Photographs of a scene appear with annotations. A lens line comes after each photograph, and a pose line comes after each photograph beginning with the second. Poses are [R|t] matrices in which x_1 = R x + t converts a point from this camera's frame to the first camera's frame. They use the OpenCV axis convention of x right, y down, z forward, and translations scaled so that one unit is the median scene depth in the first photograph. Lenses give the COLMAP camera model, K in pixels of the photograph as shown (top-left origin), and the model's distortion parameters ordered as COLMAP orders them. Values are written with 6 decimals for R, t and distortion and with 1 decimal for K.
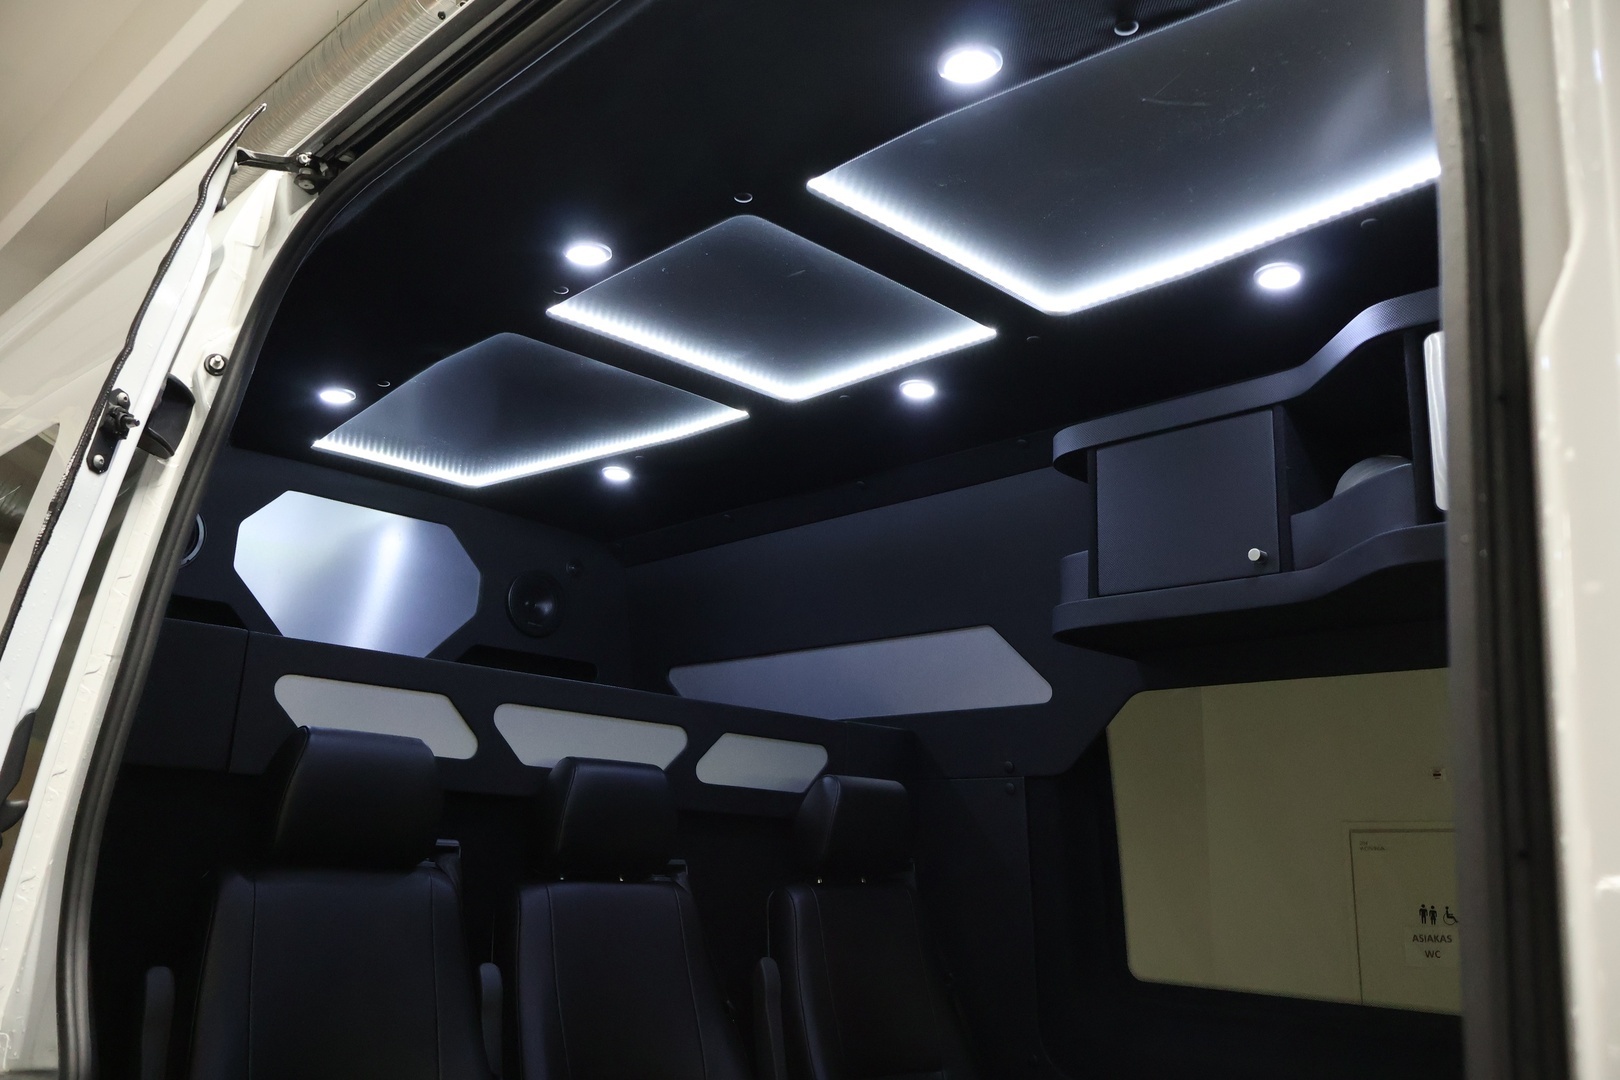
lens RADIAL K [[1347.9, 0, 810.0], [0, 1347.9, 540.0], [0, 0, 1]] dist [-0.000559, 0.003123]
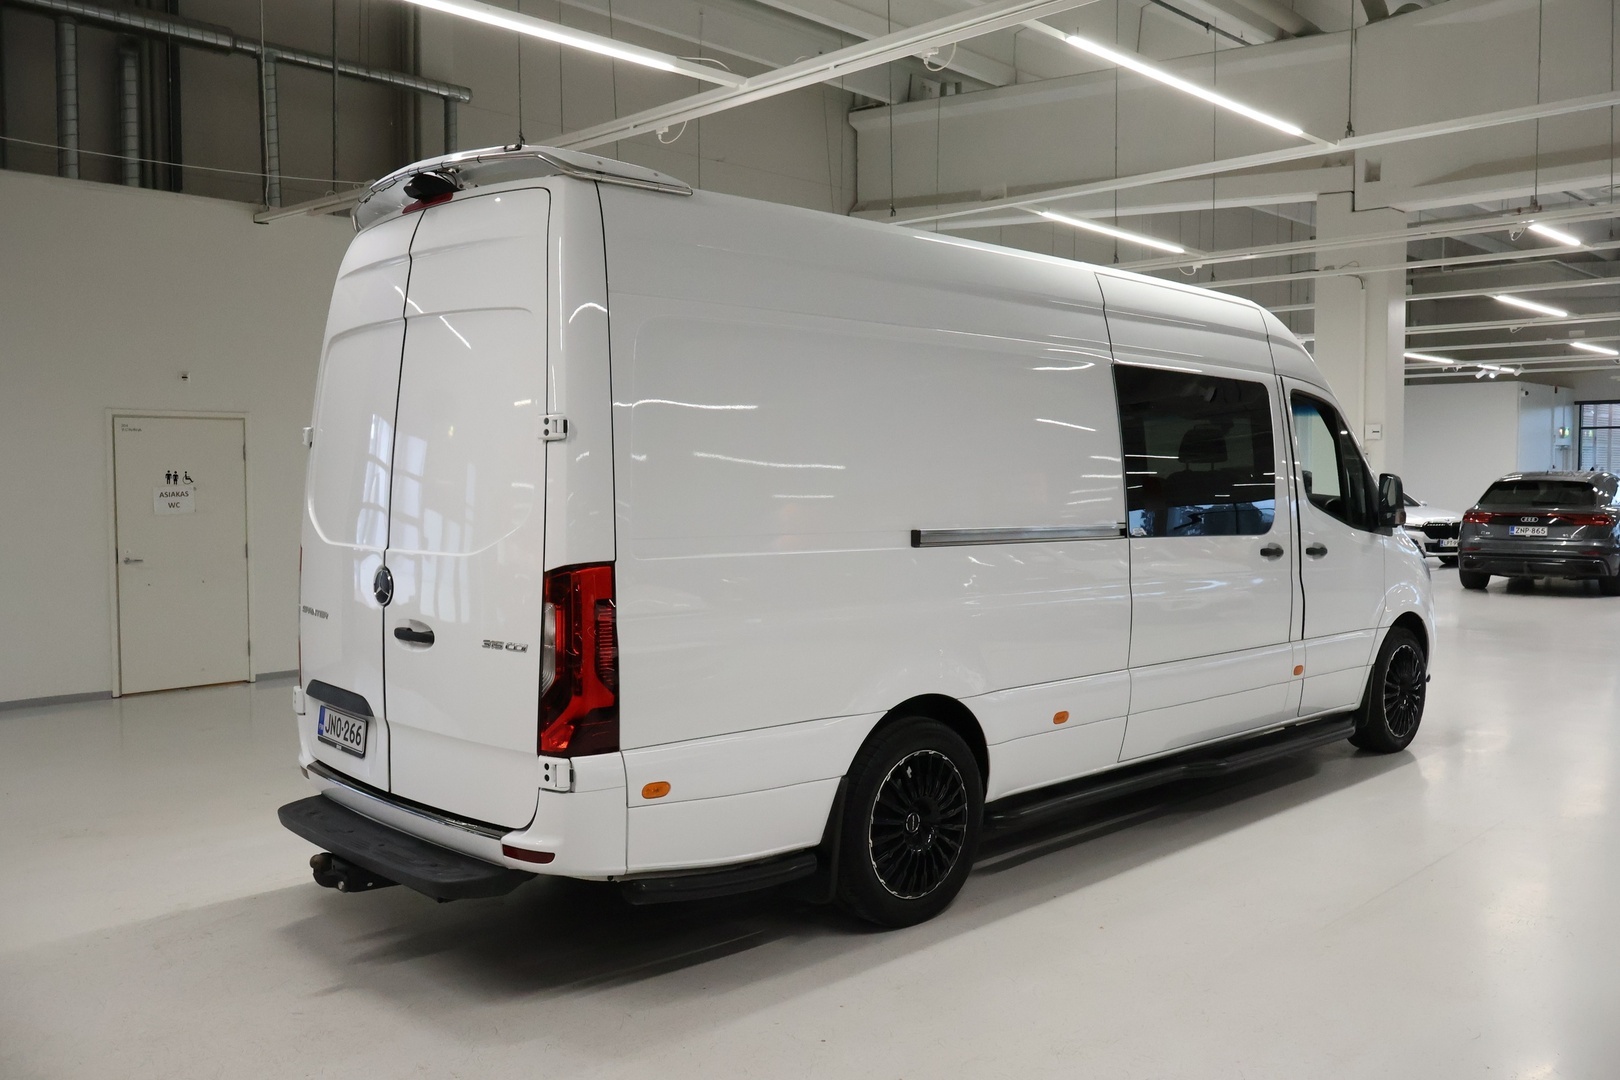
lens RADIAL K [[1347.9, 0, 810.0], [0, 1347.9, 540.0], [0, 0, 1]] dist [-0.000559, 0.003123]
pose [[-0.006586, -0.084670, 0.996387, -2.851887], [-0.249082, 0.965142, 0.080369, 0.212043], [-0.968460, -0.247653, -0.027446, 1.234645]]
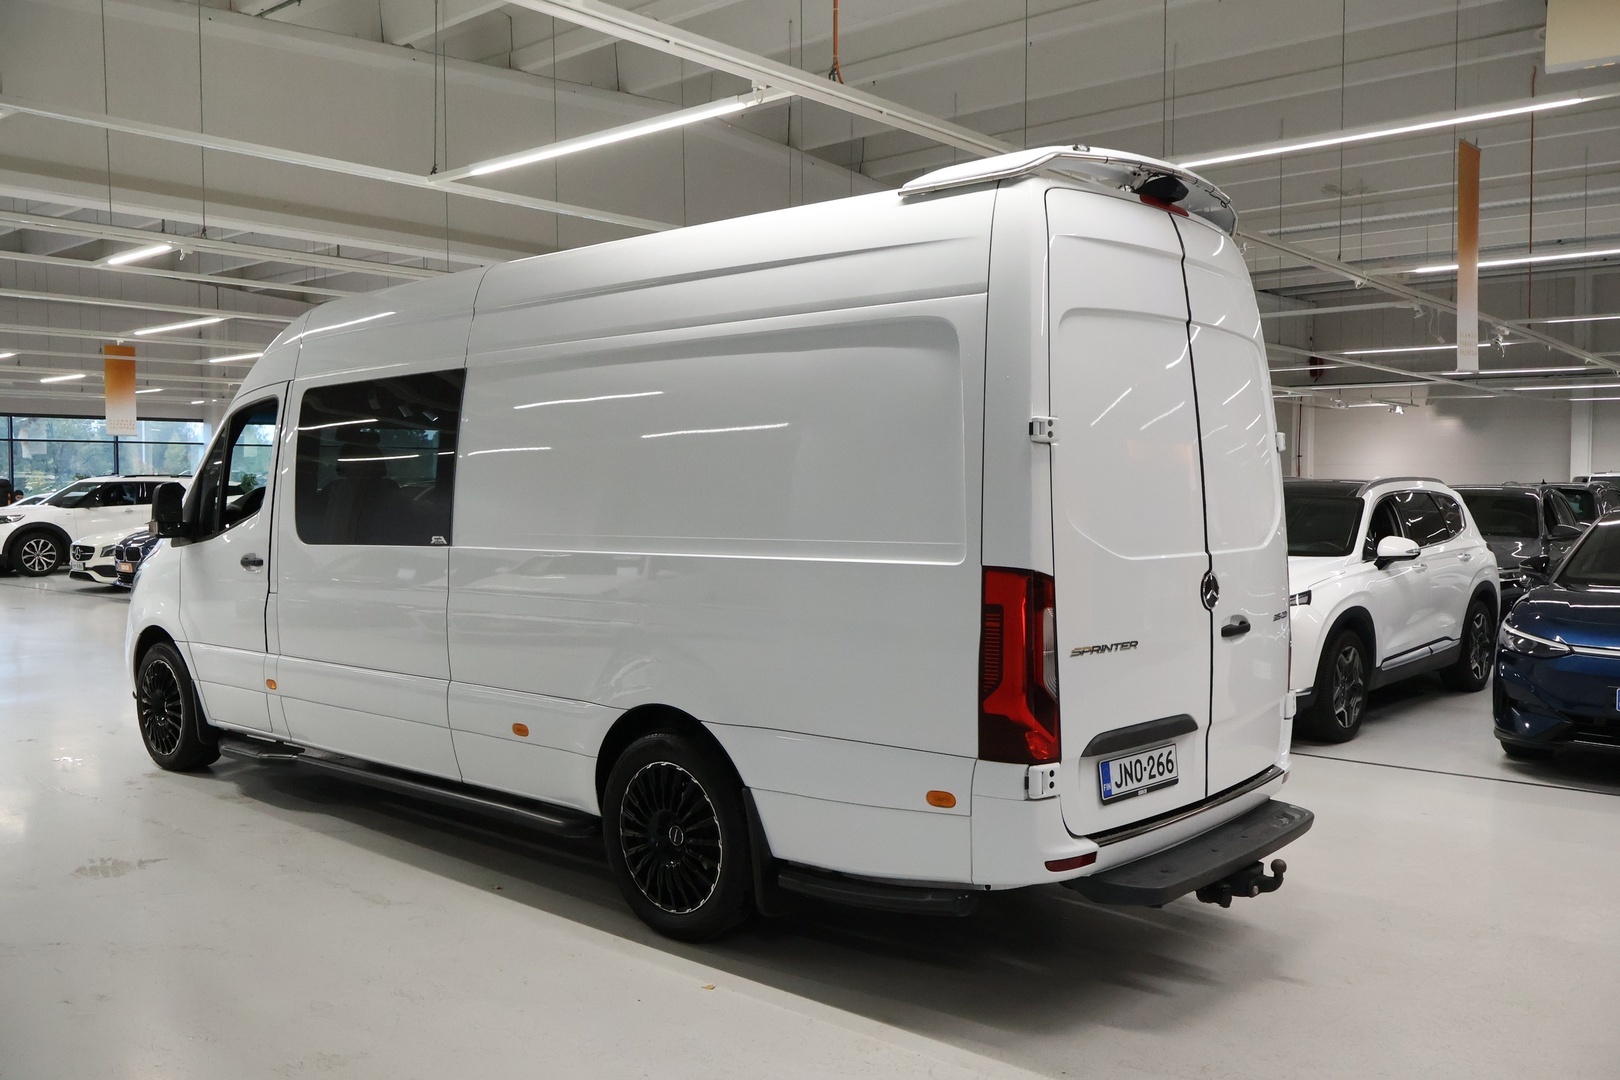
lens RADIAL K [[1369.5, 0, 810.0], [0, 1369.5, 540.0], [0, 0, 1]] dist [-0.017230, -0.009342]
pose [[-0.995830, -0.025032, -0.087726, 0.578535], [-0.006148, 0.977846, -0.209234, 1.130381], [0.091020, -0.207822, -0.973923, 4.299202]]
